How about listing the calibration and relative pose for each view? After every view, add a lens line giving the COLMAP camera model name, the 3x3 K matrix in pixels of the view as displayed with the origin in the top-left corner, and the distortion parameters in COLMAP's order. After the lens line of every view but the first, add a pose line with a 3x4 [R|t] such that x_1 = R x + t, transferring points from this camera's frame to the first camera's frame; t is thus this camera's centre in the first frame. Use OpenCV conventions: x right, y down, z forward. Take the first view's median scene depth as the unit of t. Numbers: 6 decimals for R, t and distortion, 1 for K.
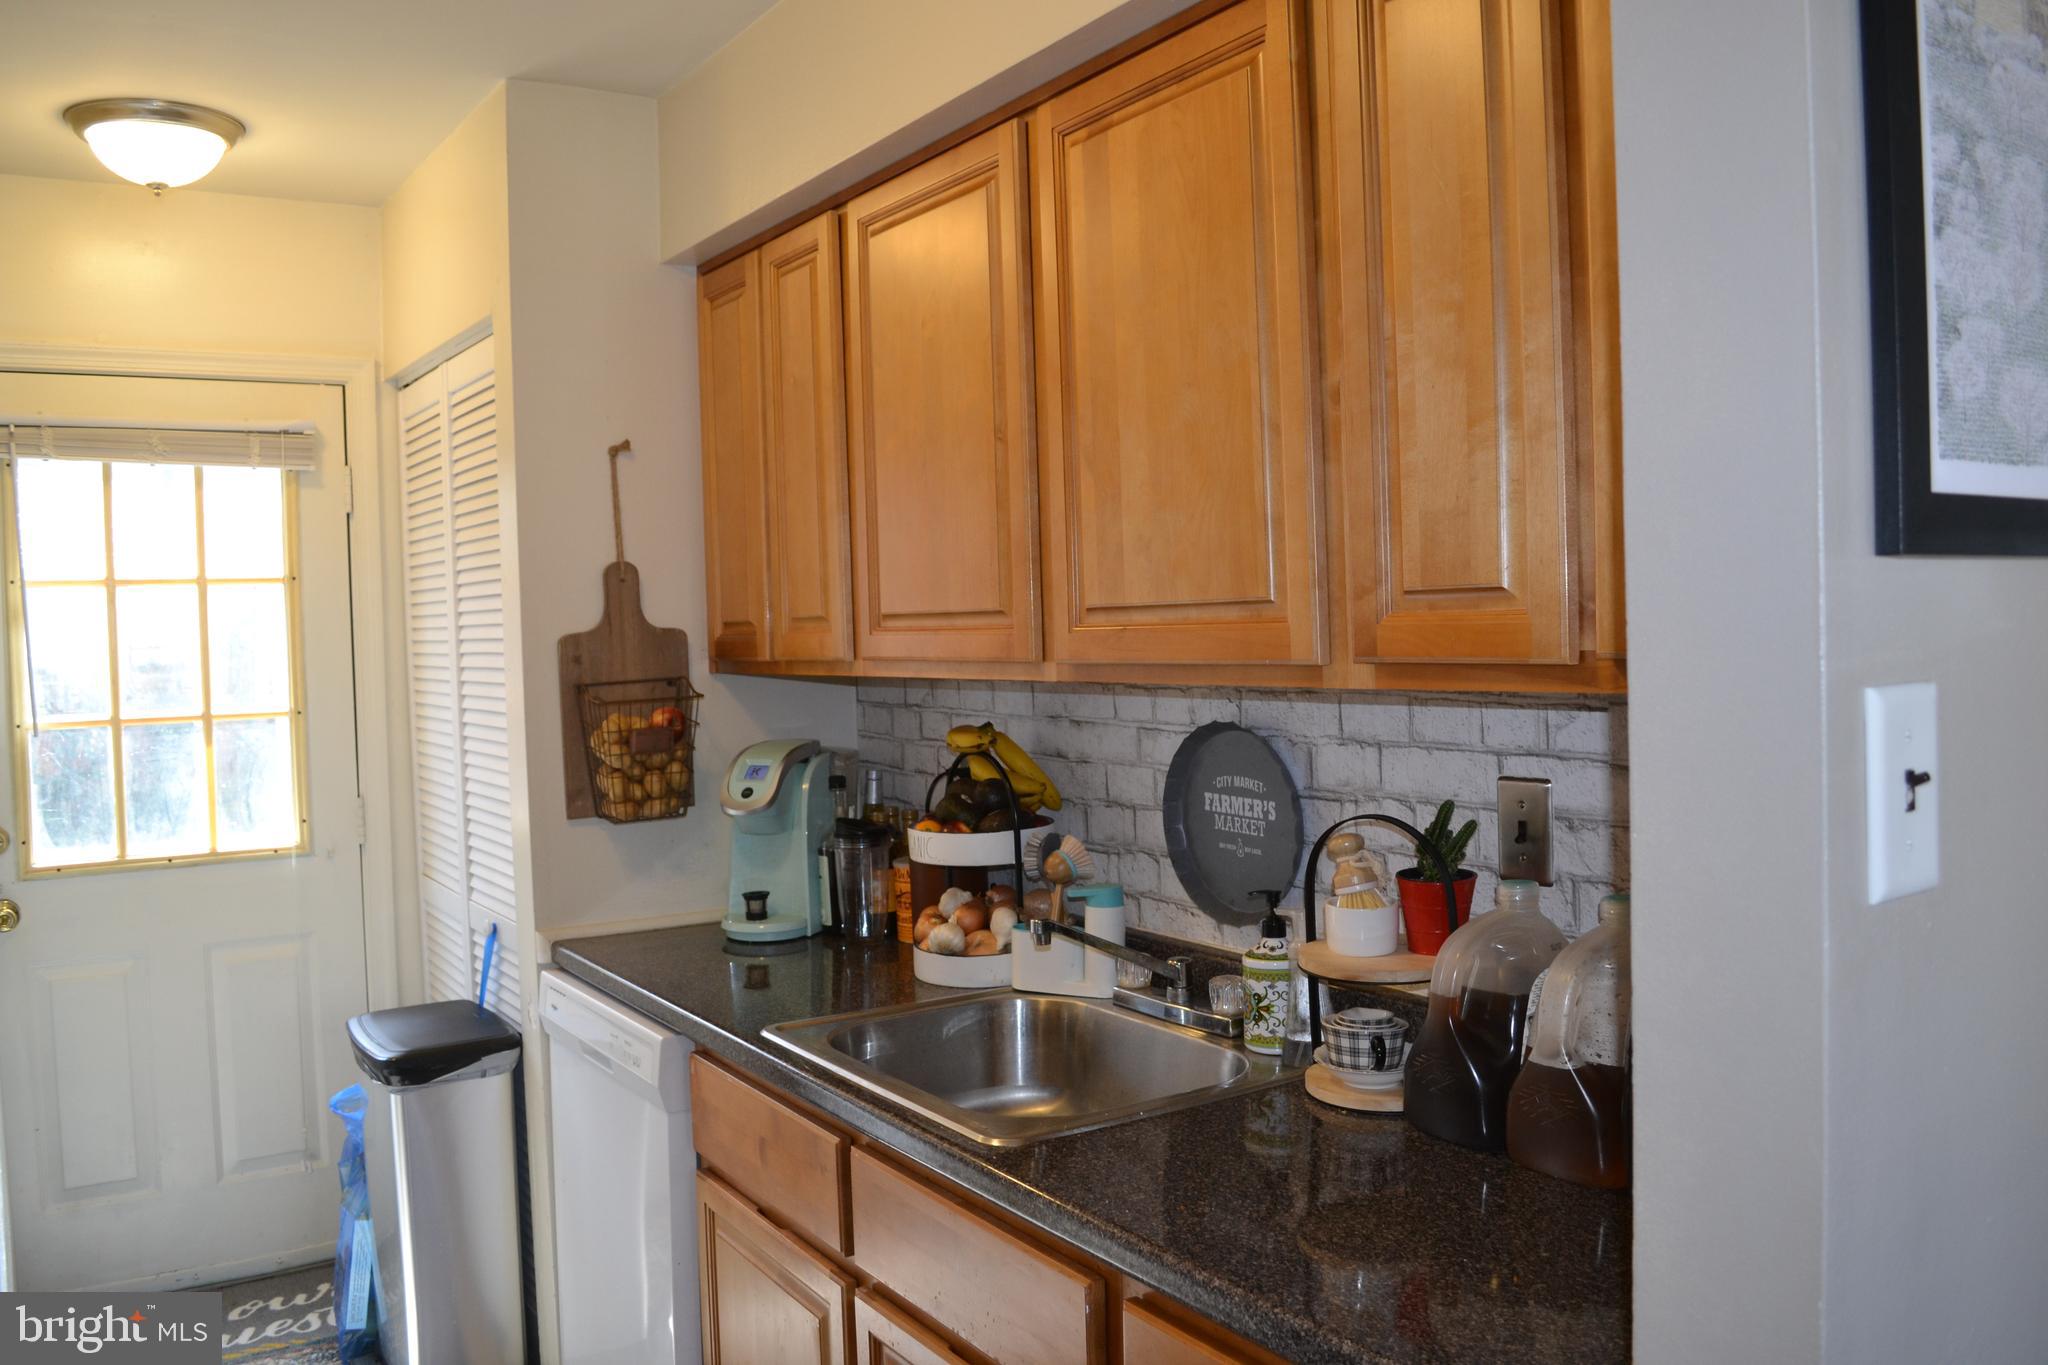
lens RADIAL K [[1622.7, 0, 1024.0], [0, 1622.7, 682.5], [0, 0, 1]] dist [-0.072189, -0.003185]
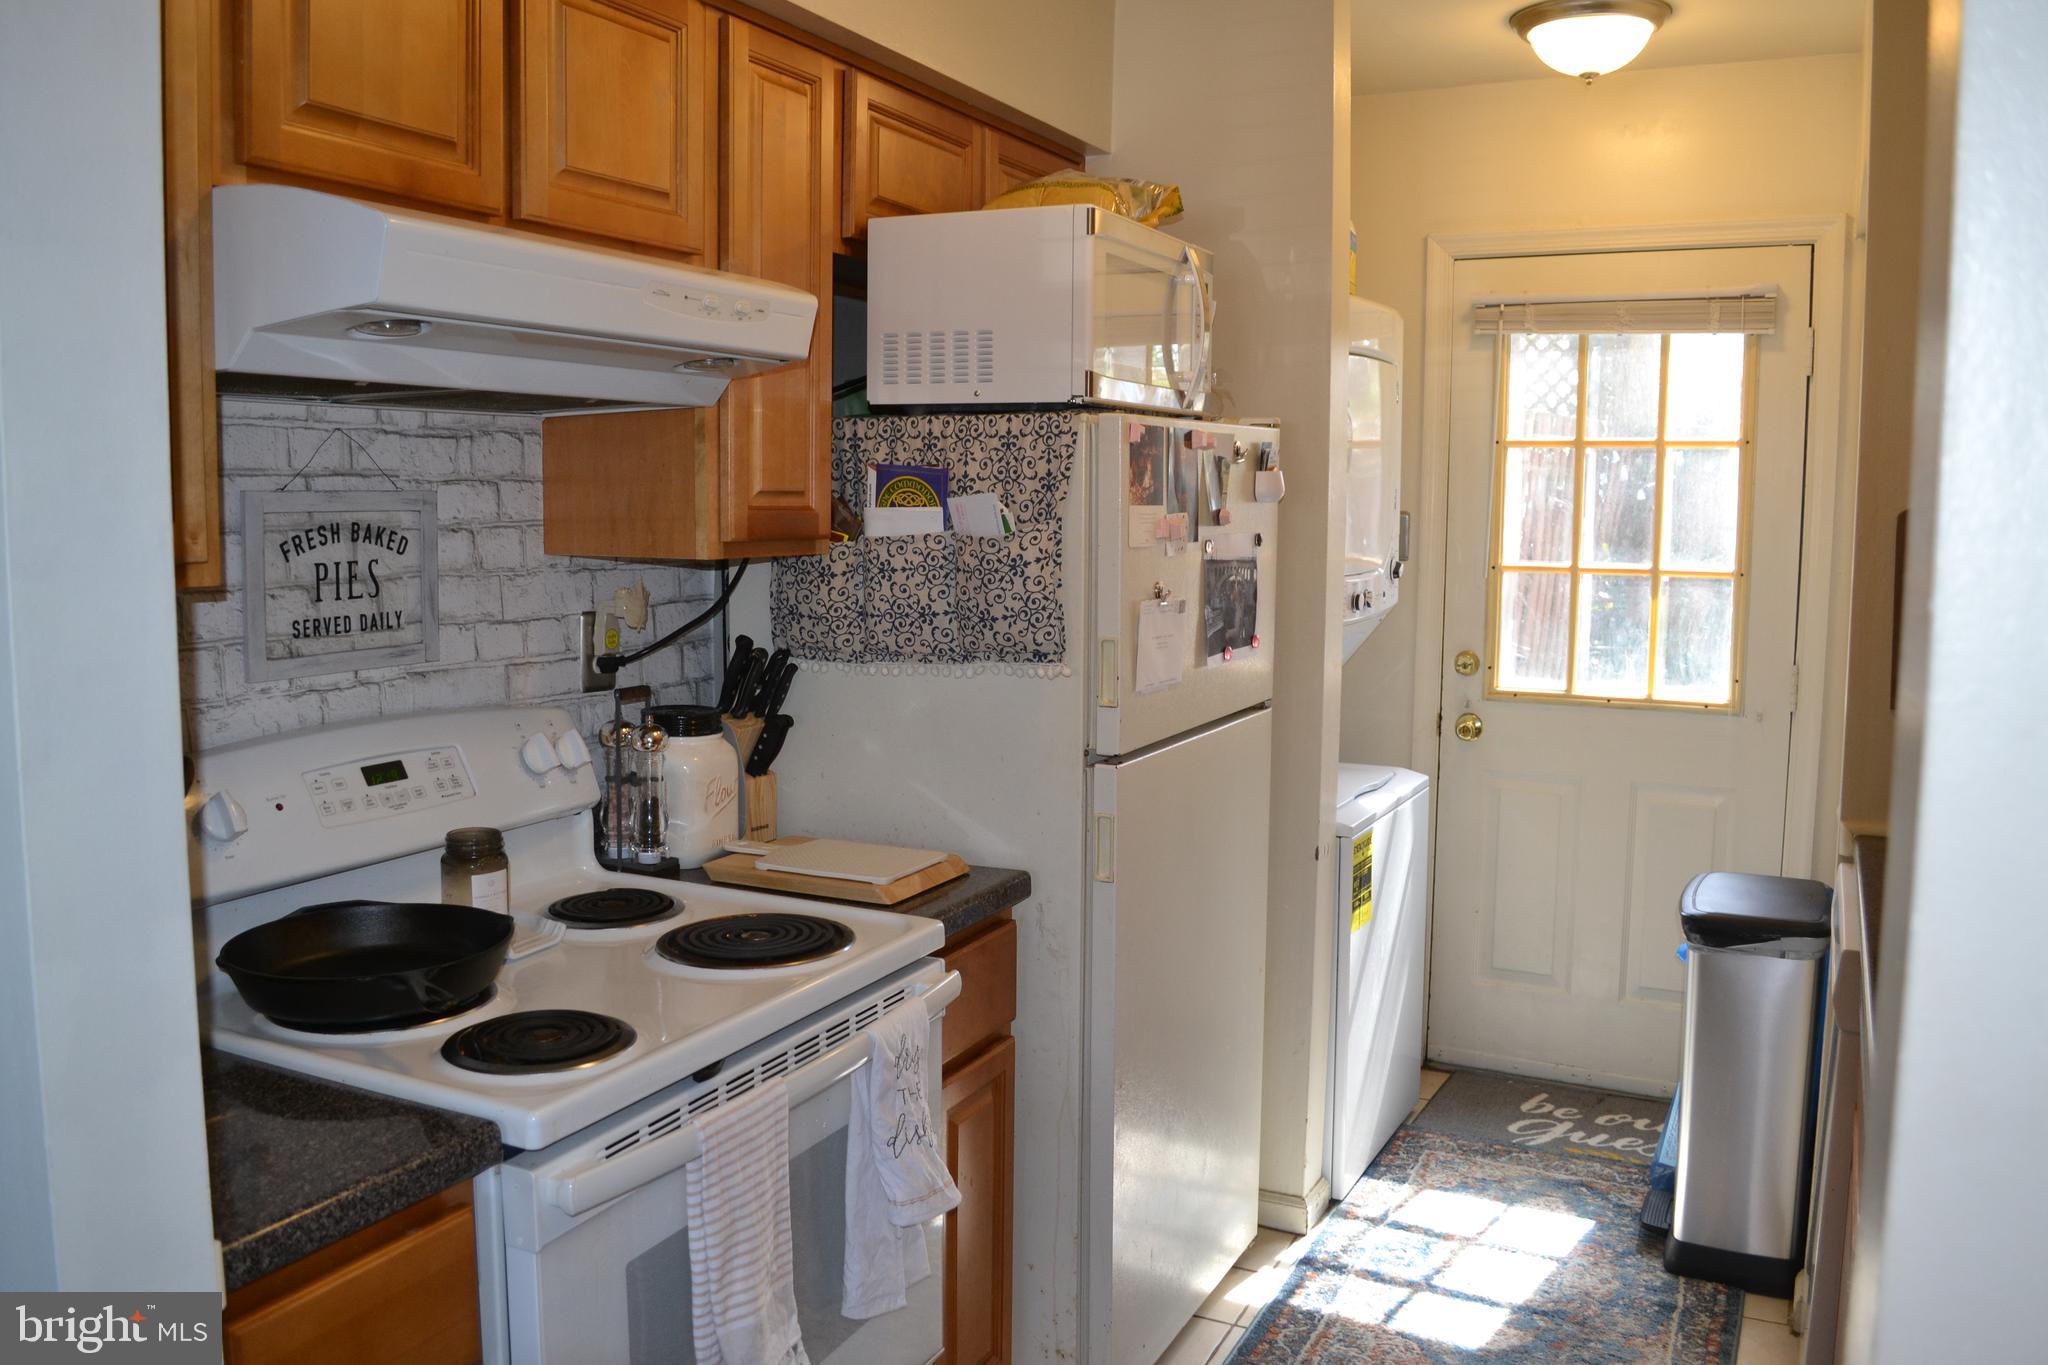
lens RADIAL K [[1622.7, 0, 1024.0], [0, 1622.7, 682.5], [0, 0, 1]] dist [-0.072189, -0.003185]
pose [[0.506804, 0.128001, -0.852505, 0.236387], [-0.052184, 0.991657, 0.117871, -0.011473], [0.860480, -0.015250, 0.509256, 0.107065]]
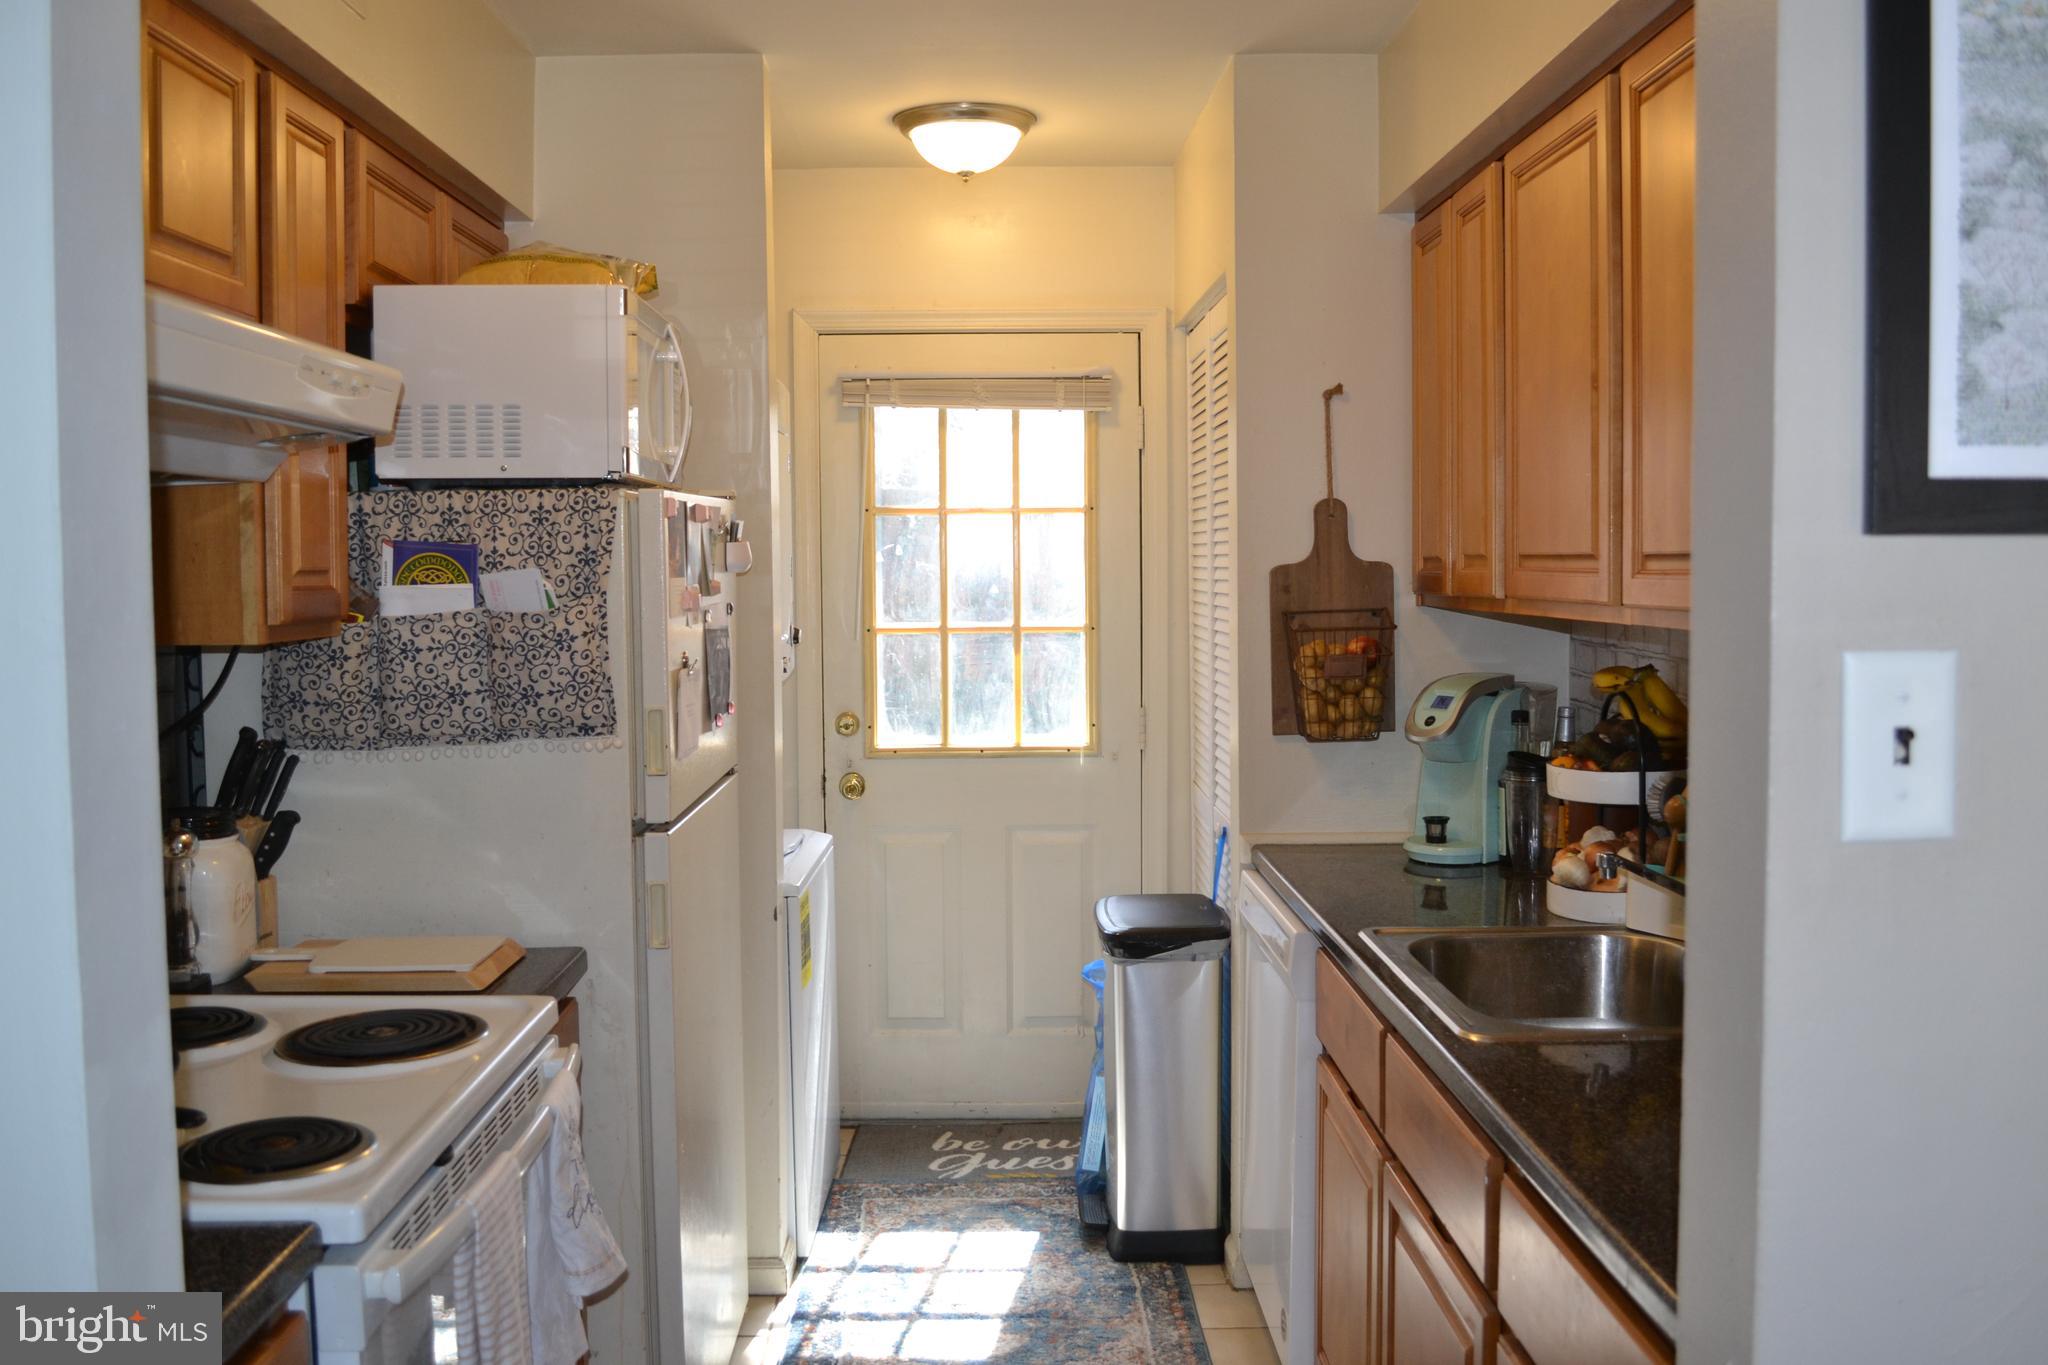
lens RADIAL K [[1773.3, 0, 1024.0], [0, 1773.3, 682.5], [0, 0, 1]] dist [-0.080304, 0.001792]
pose [[0.850558, 0.055178, -0.522979, 0.195024], [-0.033847, 0.998162, 0.050265, -0.004916], [0.524791, -0.025052, 0.850862, -0.104258]]
